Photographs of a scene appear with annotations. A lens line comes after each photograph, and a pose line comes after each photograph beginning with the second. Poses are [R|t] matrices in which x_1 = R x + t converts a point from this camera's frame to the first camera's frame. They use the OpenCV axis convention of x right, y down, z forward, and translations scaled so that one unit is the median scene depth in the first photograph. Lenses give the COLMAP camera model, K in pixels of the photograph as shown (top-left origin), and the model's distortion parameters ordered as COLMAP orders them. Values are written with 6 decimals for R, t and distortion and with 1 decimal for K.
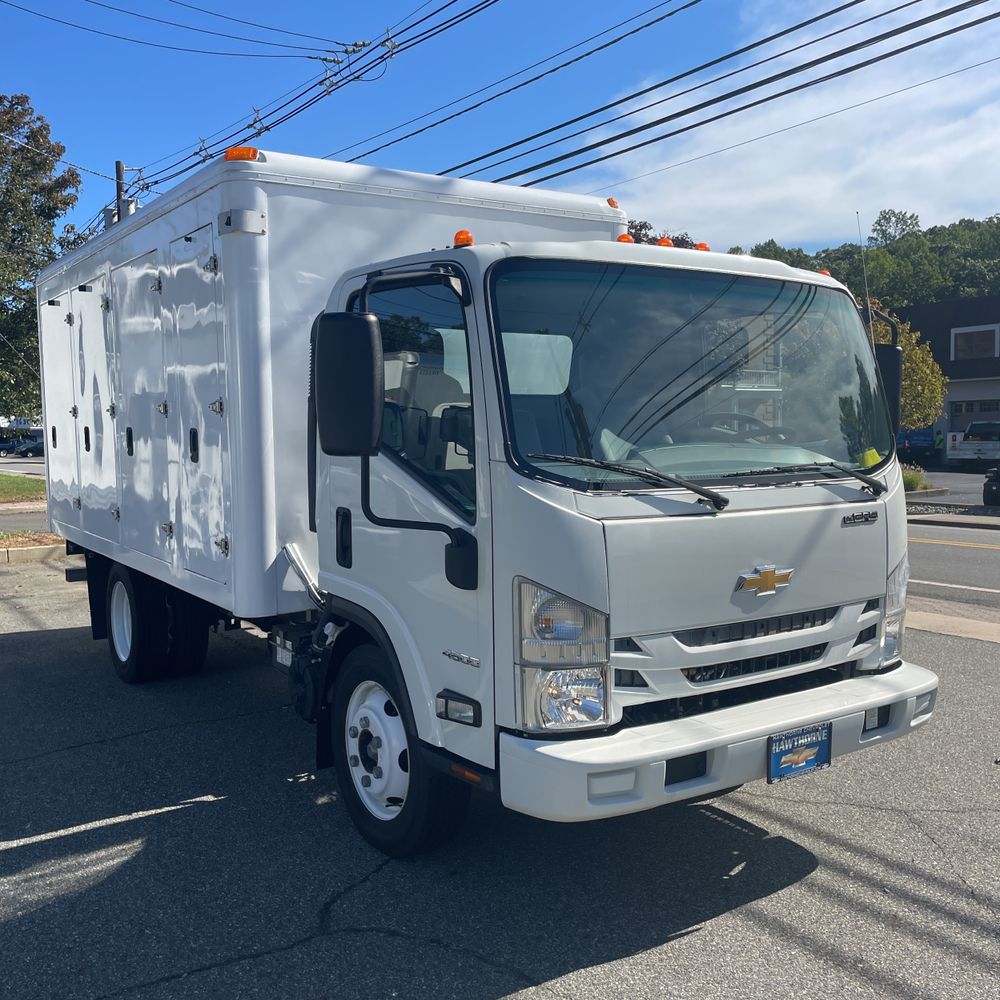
lens RADIAL K [[1014.7, 0, 502.4], [0, 1014.7, 500.7], [0, 0, 1]] dist [0.033704, 0.000000]
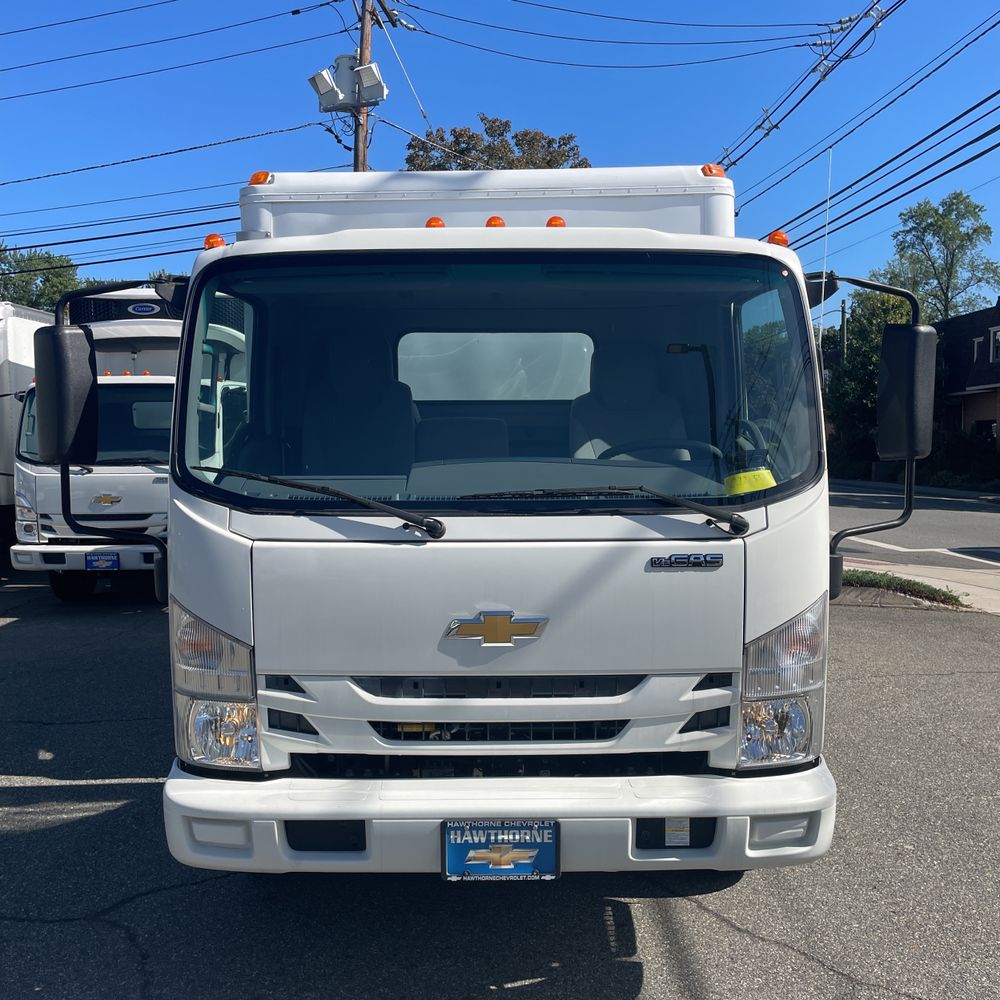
lens RADIAL K [[1014.7, 0, 496.6], [0, 1014.7, 498.1], [0, 0, 1]] dist [0.033704, 0.000000]
pose [[0.834351, 0.038332, -0.549899, 0.636734], [-0.042521, 0.999082, 0.005127, -0.027260], [0.549591, 0.019104, 0.835216, 0.296553]]
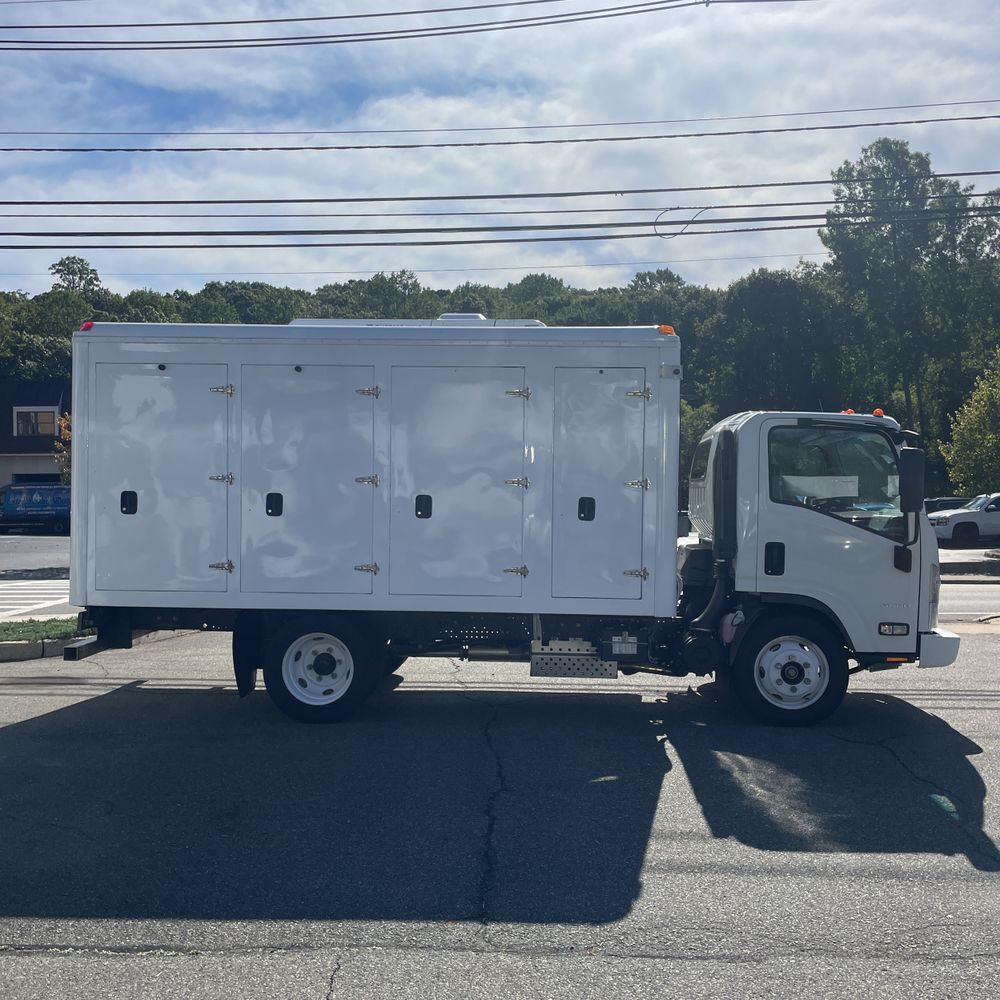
lens RADIAL K [[1014.7, 0, 499.9], [0, 1014.7, 502.6], [0, 0, 1]] dist [0.033704, 0.000000]
pose [[0.616036, 0.005800, 0.787697, -1.982269], [0.046137, 0.997991, -0.043431, -0.007463], [-0.786366, 0.063097, 0.614531, 0.268675]]
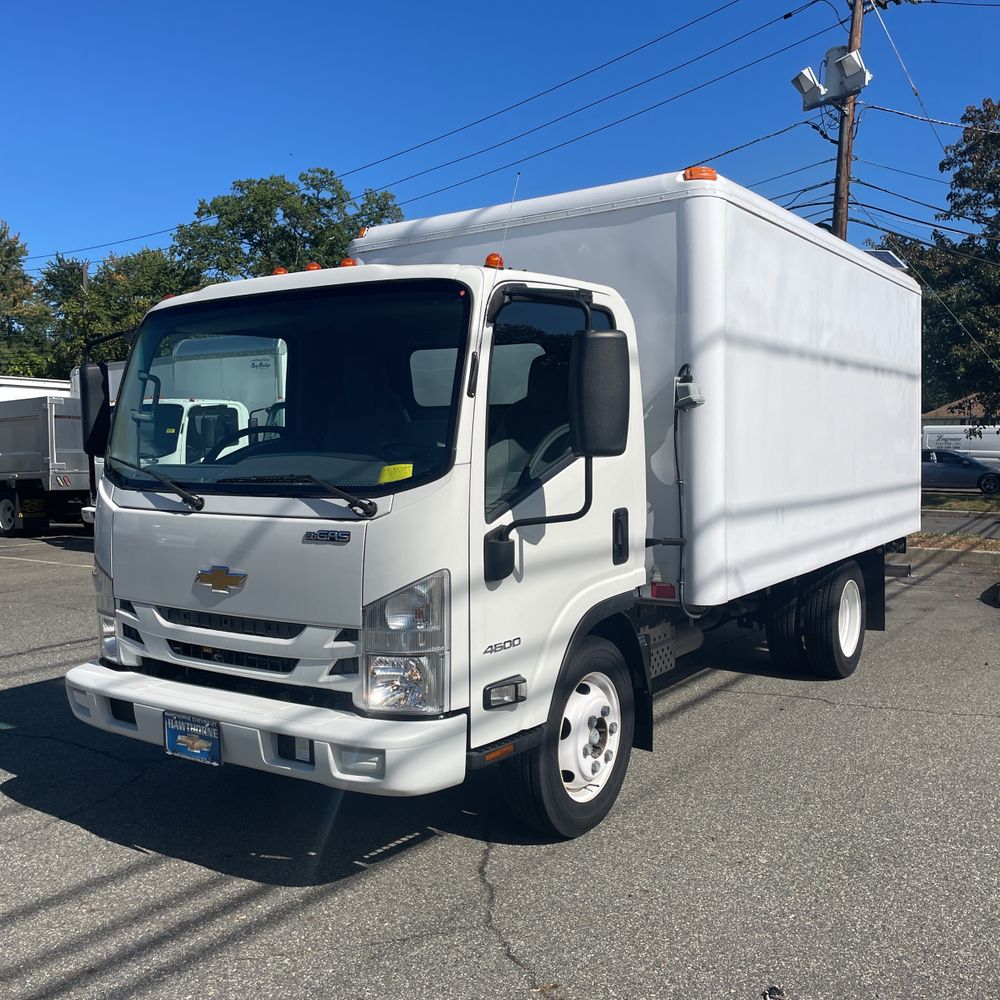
lens RADIAL K [[1014.7, 0, 506.0], [0, 1014.7, 495.9], [0, 0, 1]] dist [0.033704, 0.000000]
pose [[0.380994, 0.056443, -0.922853, 1.254151], [-0.062989, 0.997400, 0.034998, -0.062123], [0.922429, 0.044796, 0.383559, 0.785255]]
